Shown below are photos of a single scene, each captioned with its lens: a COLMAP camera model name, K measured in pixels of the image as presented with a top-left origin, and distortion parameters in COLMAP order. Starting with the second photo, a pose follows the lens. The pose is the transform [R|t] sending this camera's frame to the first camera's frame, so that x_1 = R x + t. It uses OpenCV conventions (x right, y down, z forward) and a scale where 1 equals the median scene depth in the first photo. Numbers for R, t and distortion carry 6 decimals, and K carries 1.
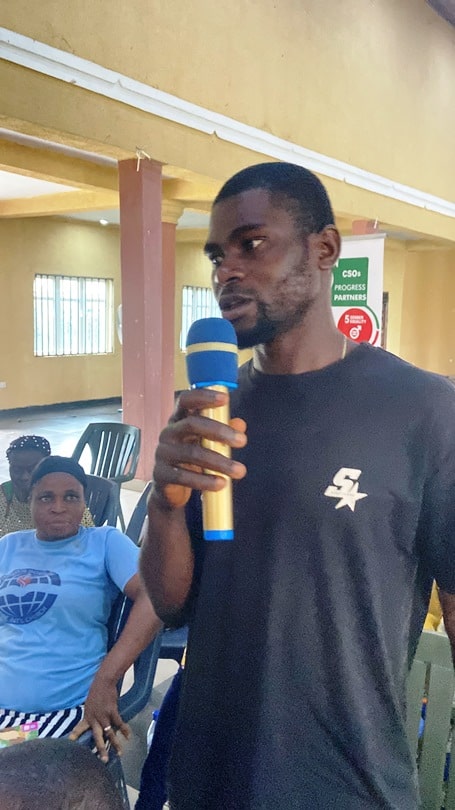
lens RADIAL K [[699.0, 0, 223.0], [0, 699.0, 399.7], [0, 0, 1]] dist [0.044116, -0.033889]
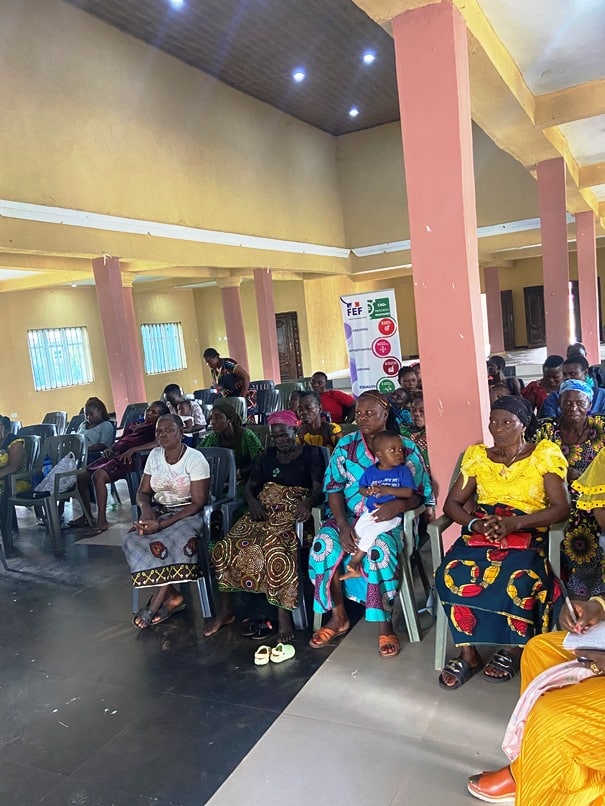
lens RADIAL K [[675.8, 0, 299.7], [0, 675.8, 406.0], [0, 0, 1]] dist [0.073911, 0.000957]
pose [[0.977851, -0.139795, 0.155770, 0.016699], [0.141987, 0.989864, -0.002979, 0.041442], [-0.153775, 0.025030, 0.987789, -0.362946]]
